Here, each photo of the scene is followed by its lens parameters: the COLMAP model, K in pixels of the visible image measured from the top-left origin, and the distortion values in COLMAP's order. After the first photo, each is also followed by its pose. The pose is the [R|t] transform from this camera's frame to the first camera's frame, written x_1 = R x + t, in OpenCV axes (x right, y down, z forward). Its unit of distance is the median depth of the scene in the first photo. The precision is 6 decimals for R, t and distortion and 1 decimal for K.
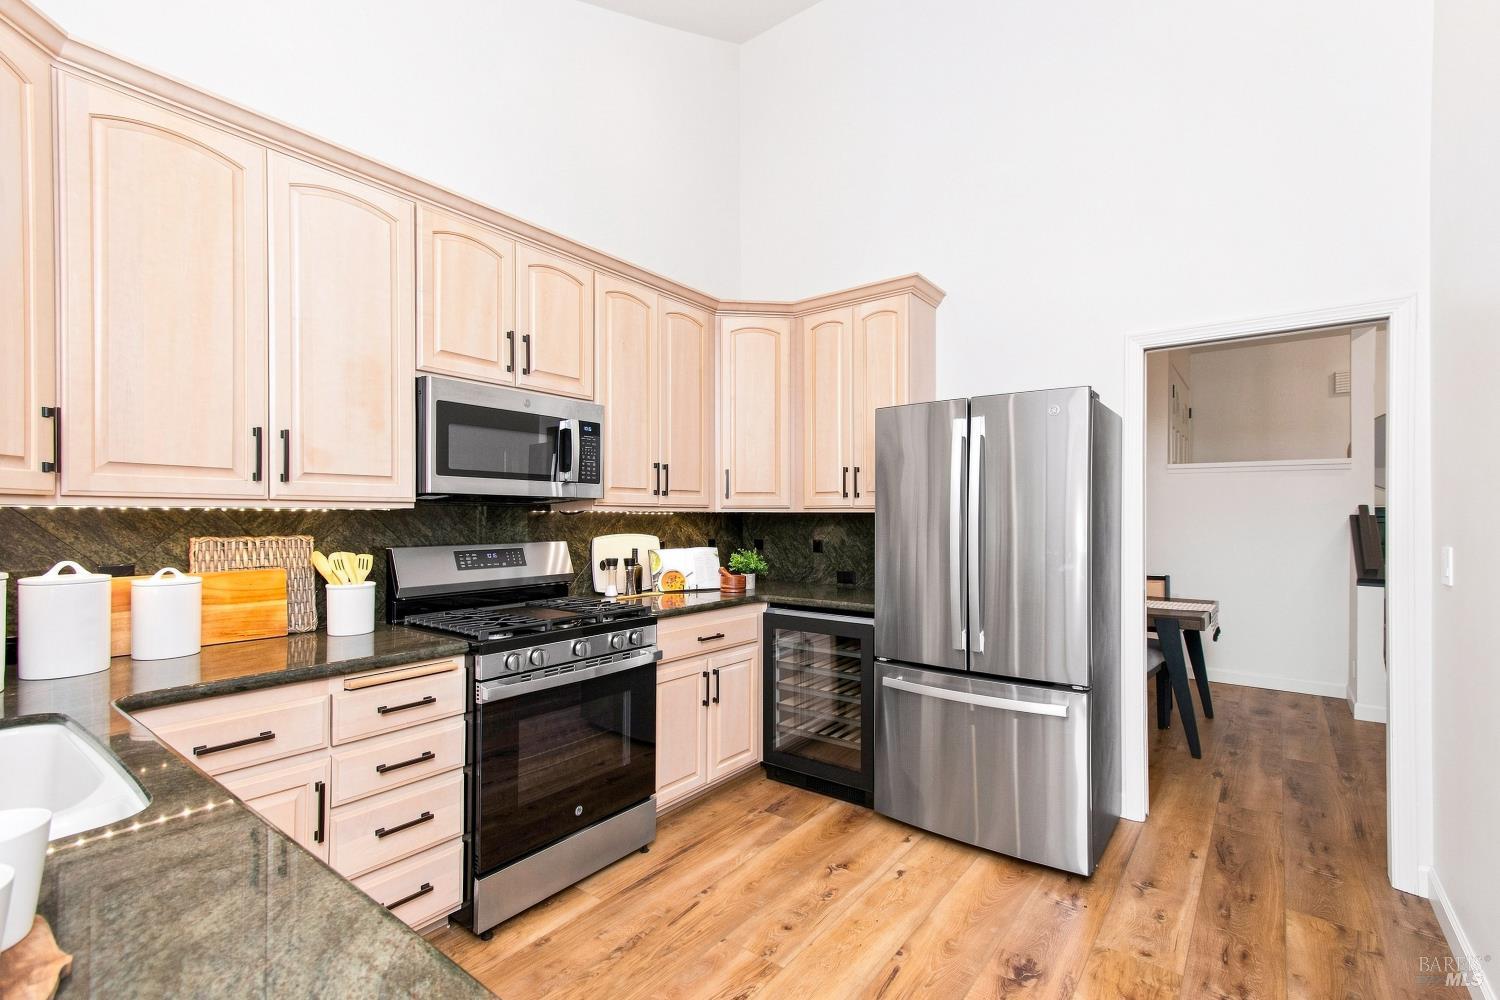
lens RADIAL K [[671.5, 0, 743.0], [0, 671.5, 516.5], [0, 0, 1]] dist [0.017663, -0.001951]
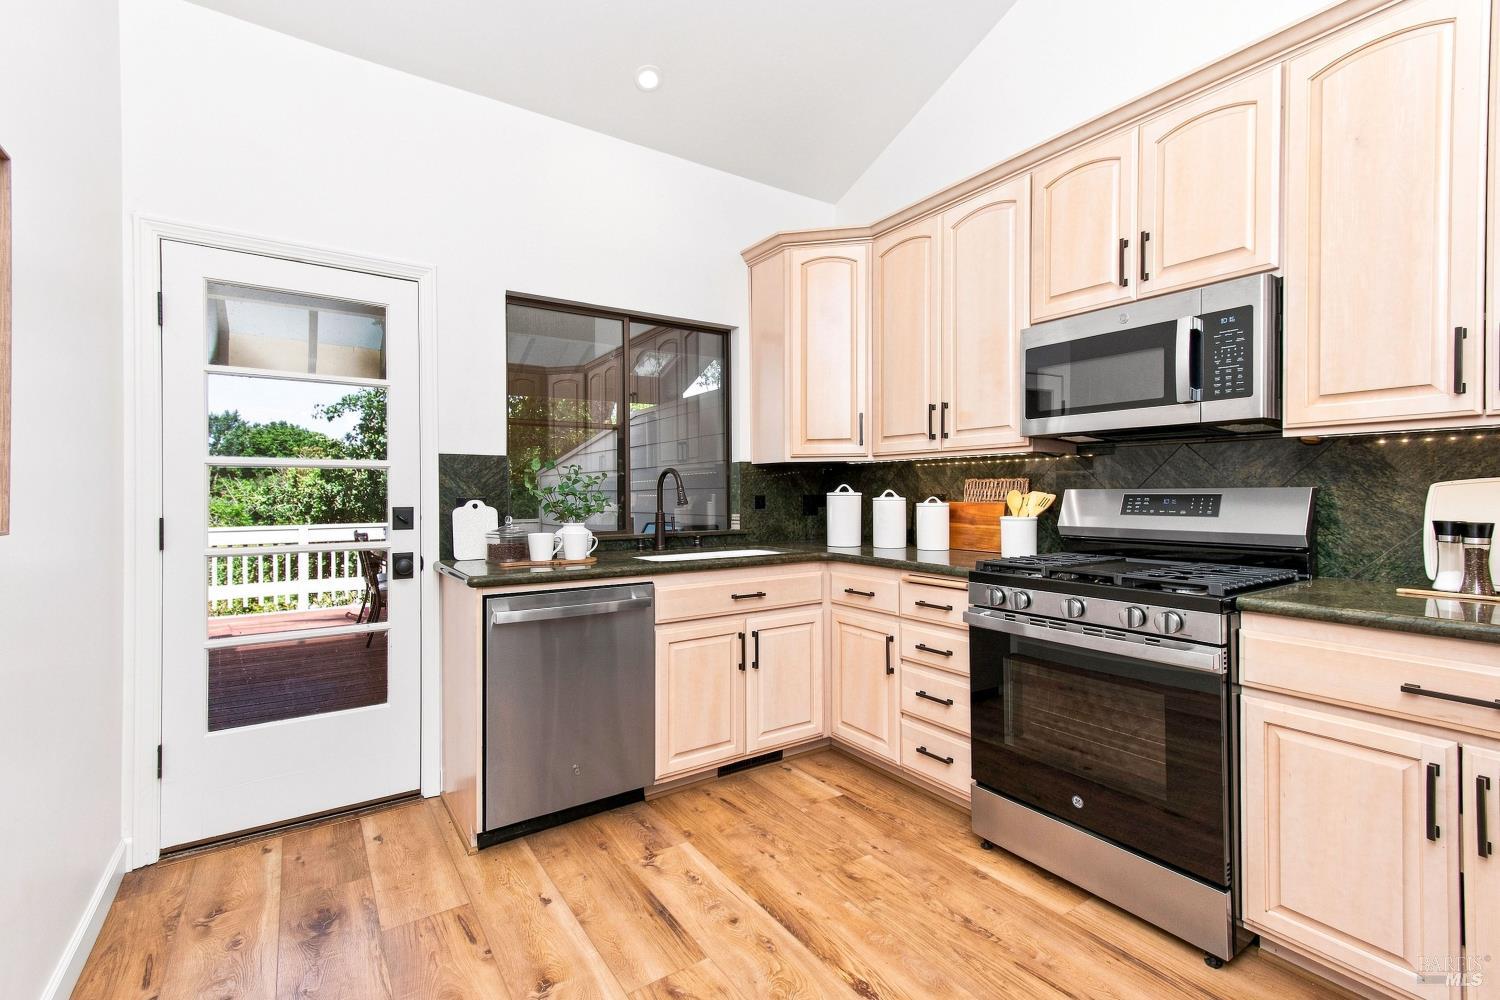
lens RADIAL K [[671.5, 0, 752.9], [0, 671.5, 494.6], [0, 0, 1]] dist [0.017663, -0.001951]
pose [[-0.312550, 0.005211, -0.949887, 0.666857], [0.005427, 0.999978, 0.003699, 0.049458], [0.949886, -0.003999, -0.312572, 0.869851]]
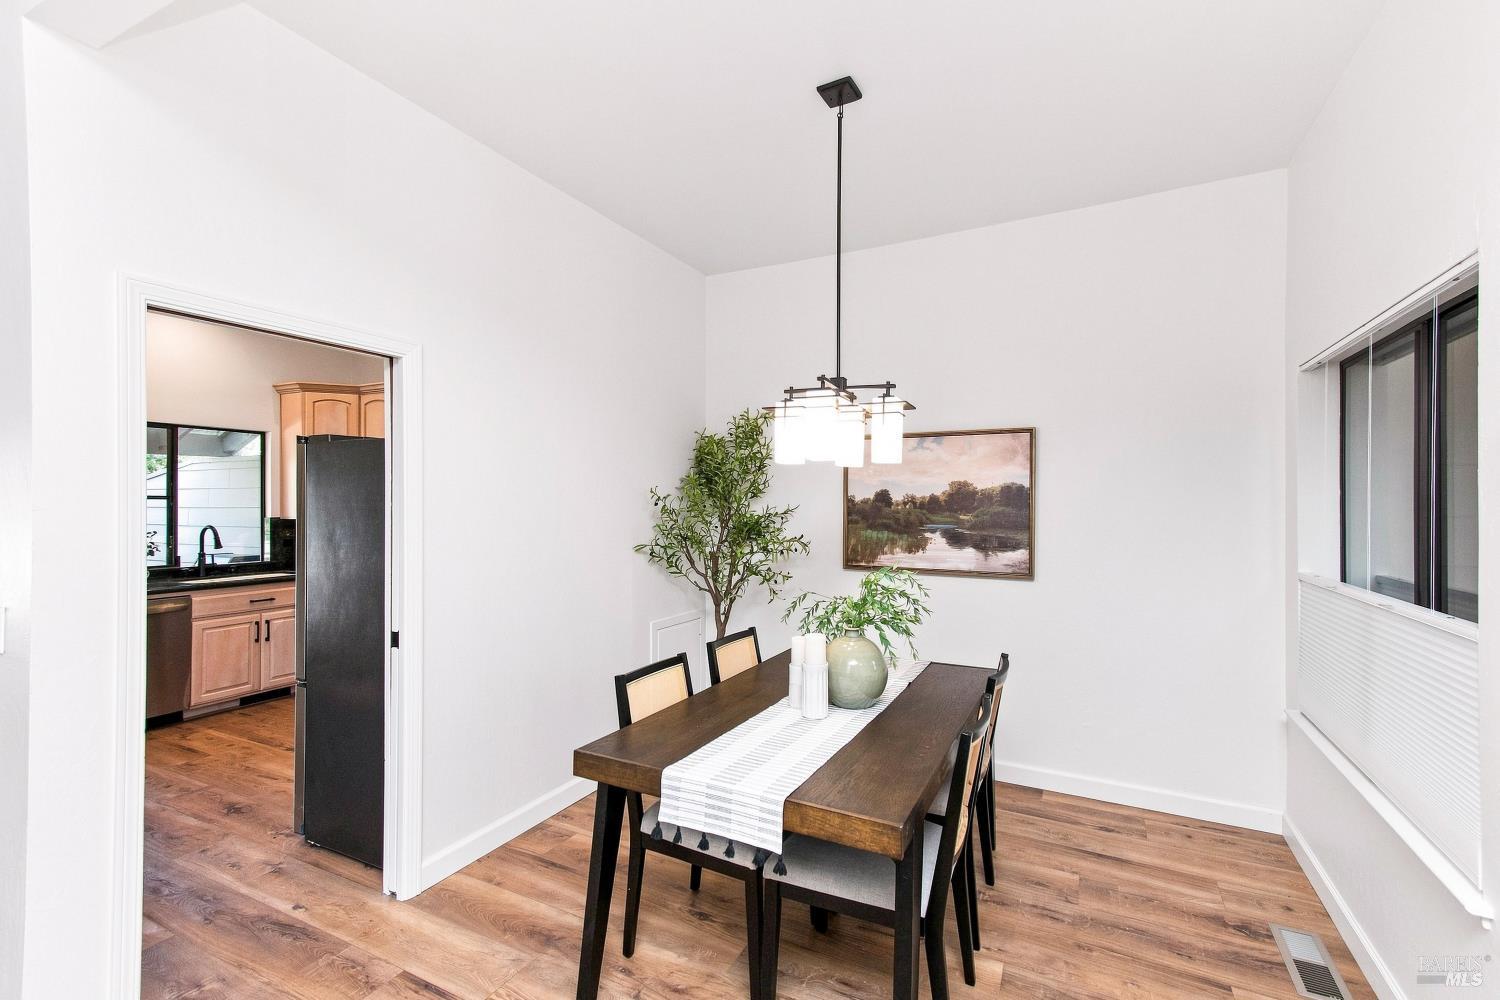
lens RADIAL K [[671.5, 0, 748.1], [0, 671.5, 495.8], [0, 0, 1]] dist [0.017663, -0.001951]
pose [[0.176630, 0.008953, -0.984237, 1.793595], [-0.004973, 0.999954, 0.008204, -0.105781], [0.984265, 0.003445, 0.176666, 1.549623]]
